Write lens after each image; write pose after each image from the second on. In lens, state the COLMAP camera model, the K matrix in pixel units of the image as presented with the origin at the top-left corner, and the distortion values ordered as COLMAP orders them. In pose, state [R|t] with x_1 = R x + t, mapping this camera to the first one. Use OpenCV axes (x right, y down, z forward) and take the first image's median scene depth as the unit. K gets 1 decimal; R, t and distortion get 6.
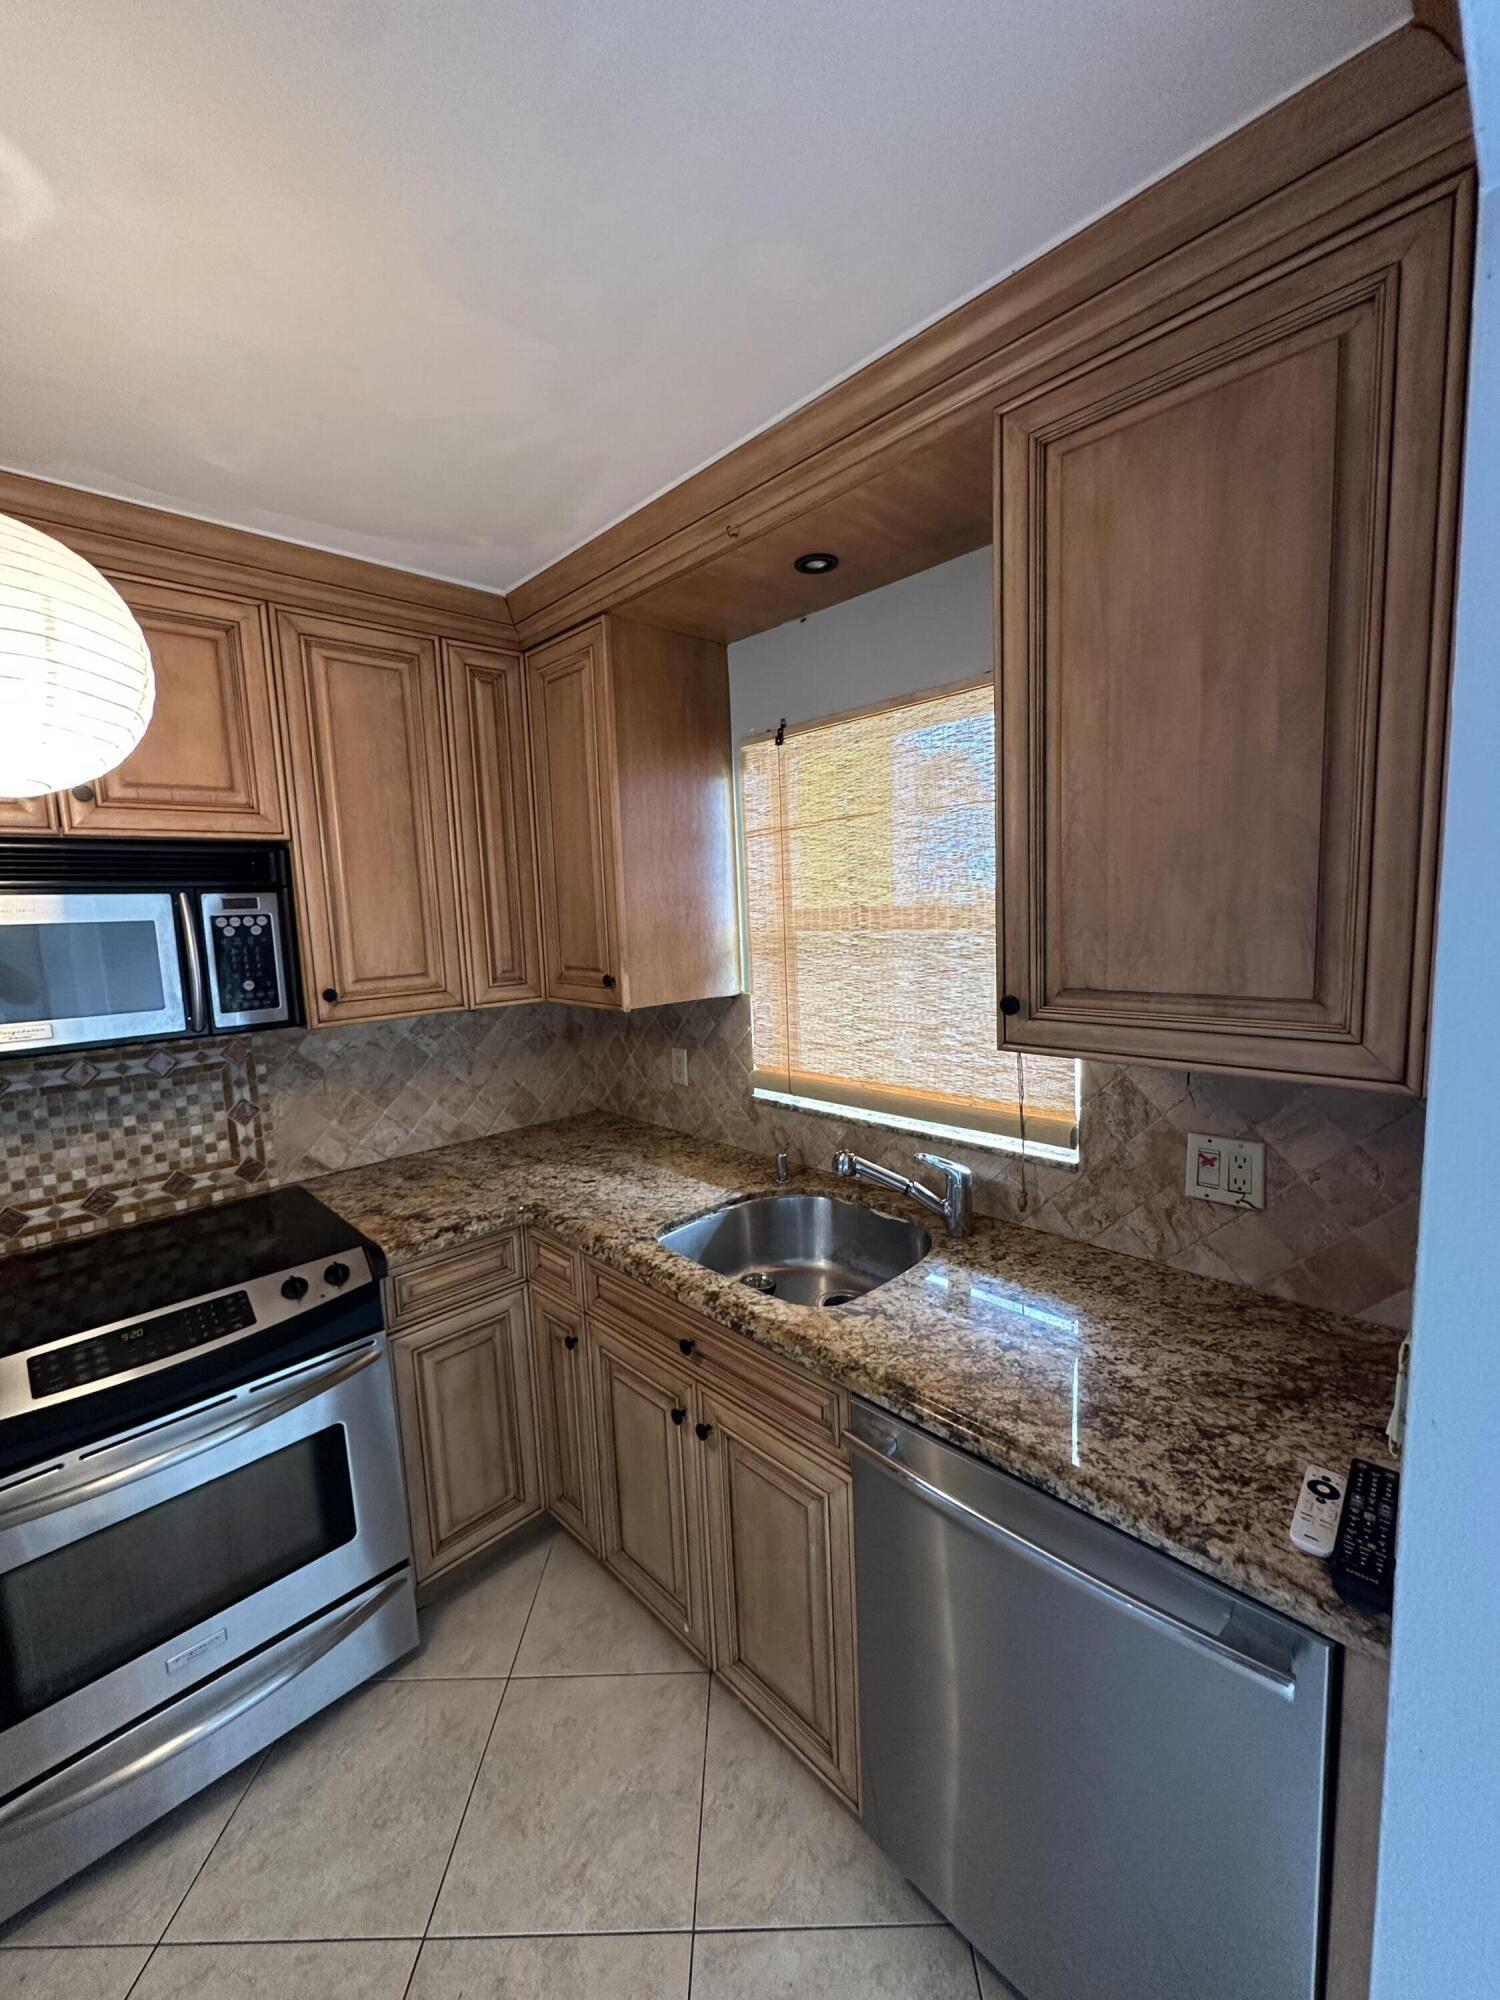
lens RADIAL K [[795.3, 0, 755.8], [0, 795.3, 996.9], [0, 0, 1]] dist [-0.001690, 0.000194]
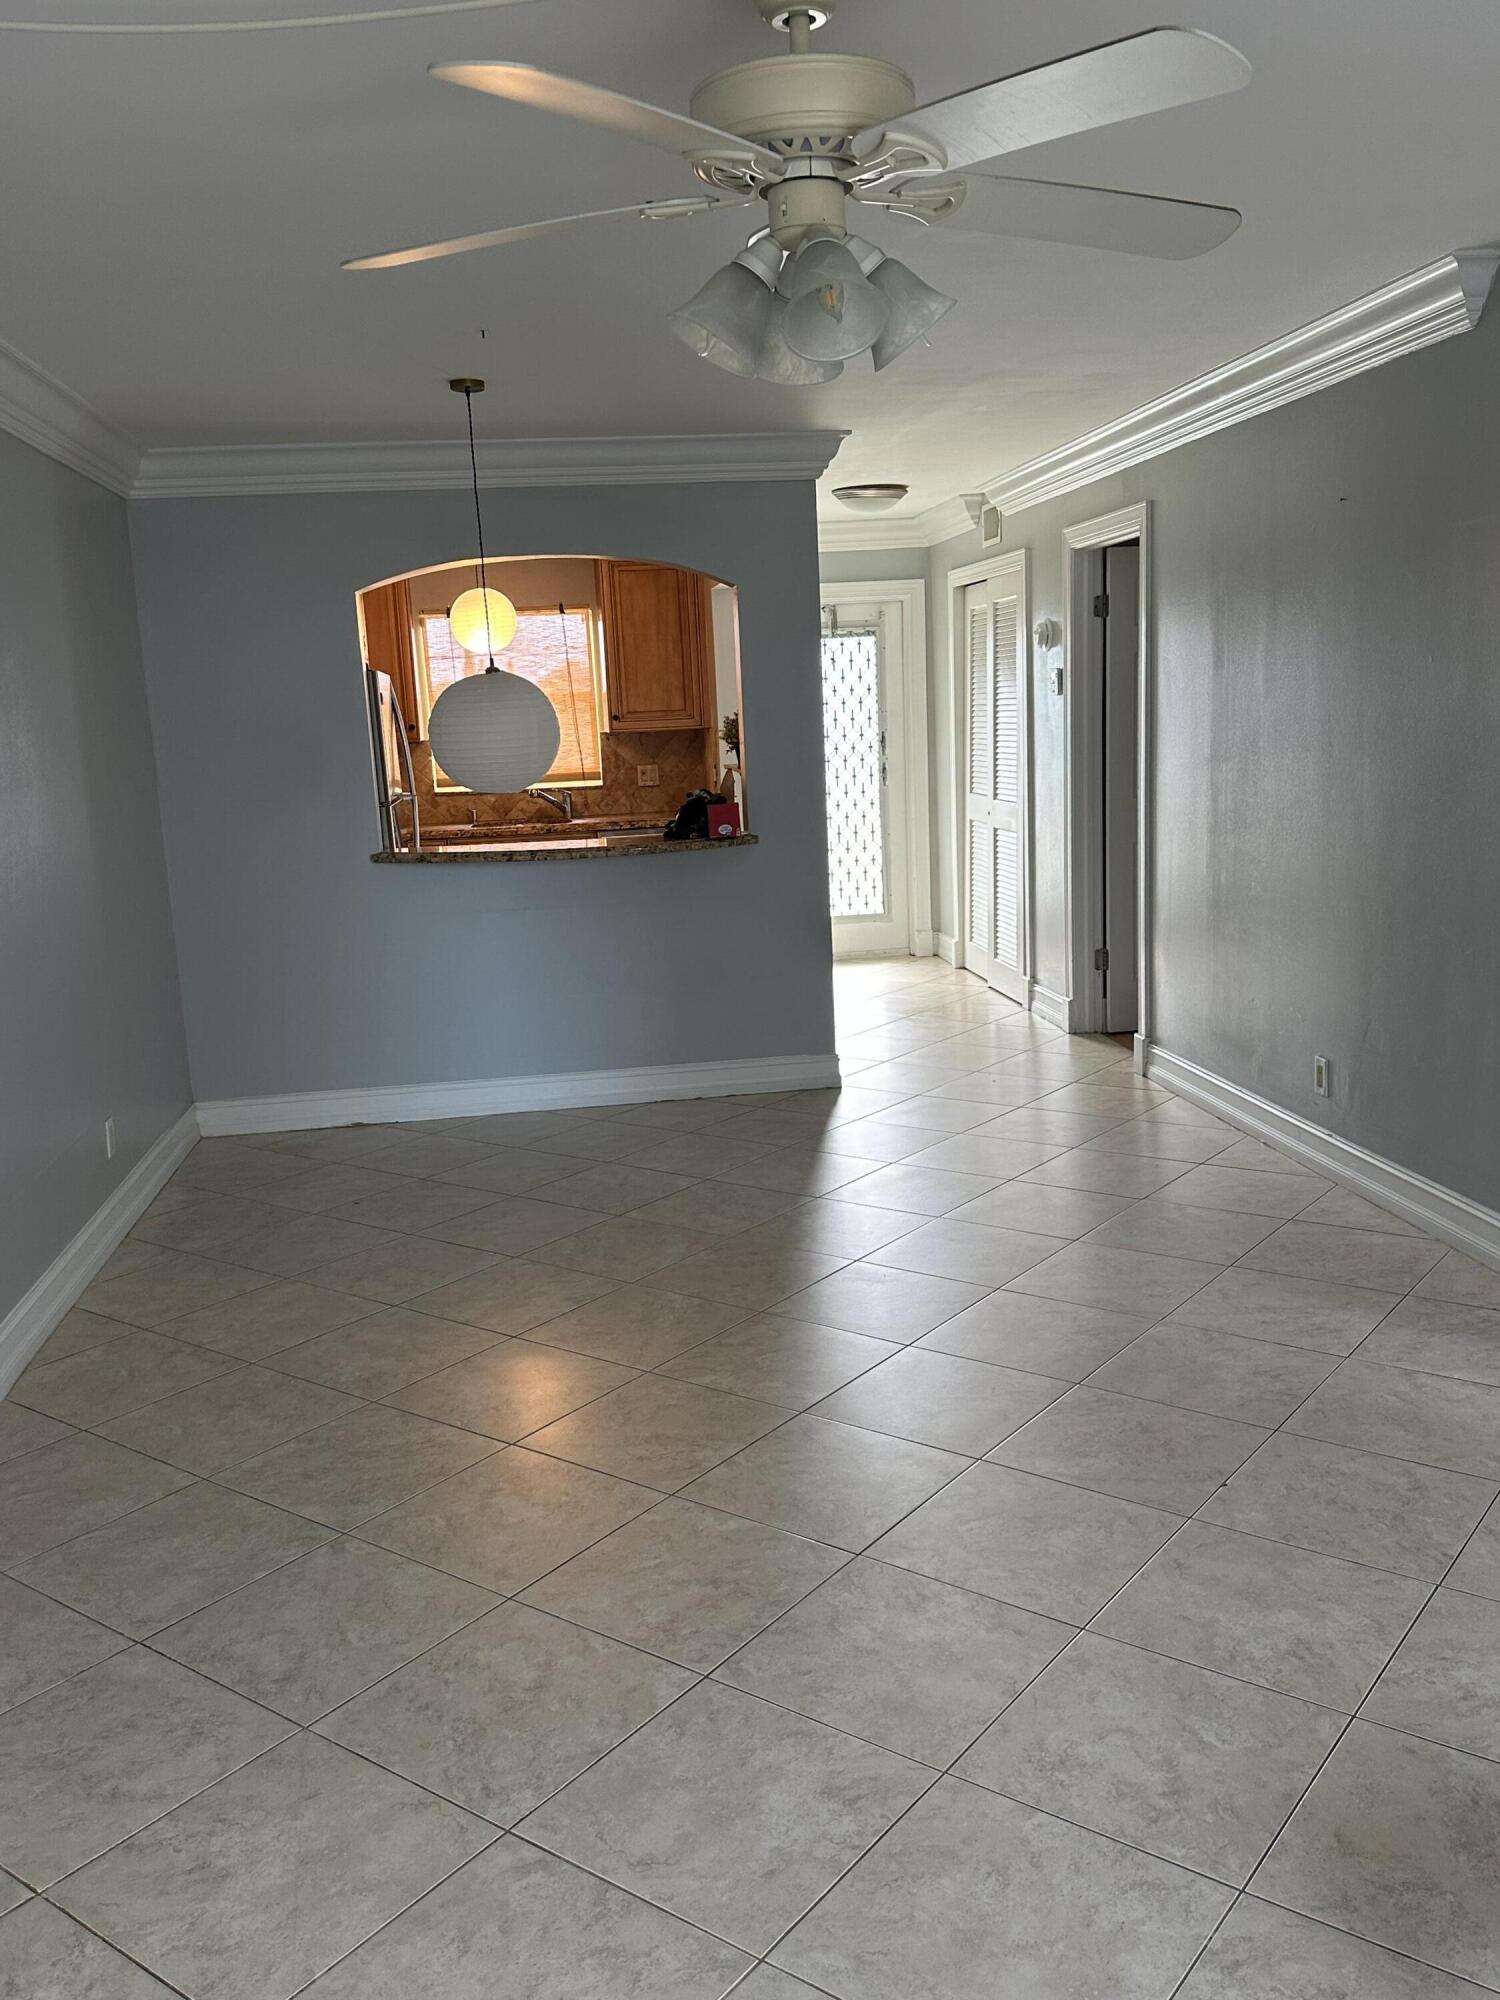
lens RADIAL K [[1660.7, 0, 750.0], [0, 1660.7, 1000.0], [0, 0, 1]] dist [0.000365, -0.000023]
pose [[0.593376, -0.129062, 0.794511, -3.306514], [0.117223, 0.990394, 0.073335, 0.482042], [-0.796344, 0.049620, 0.602805, -2.386549]]
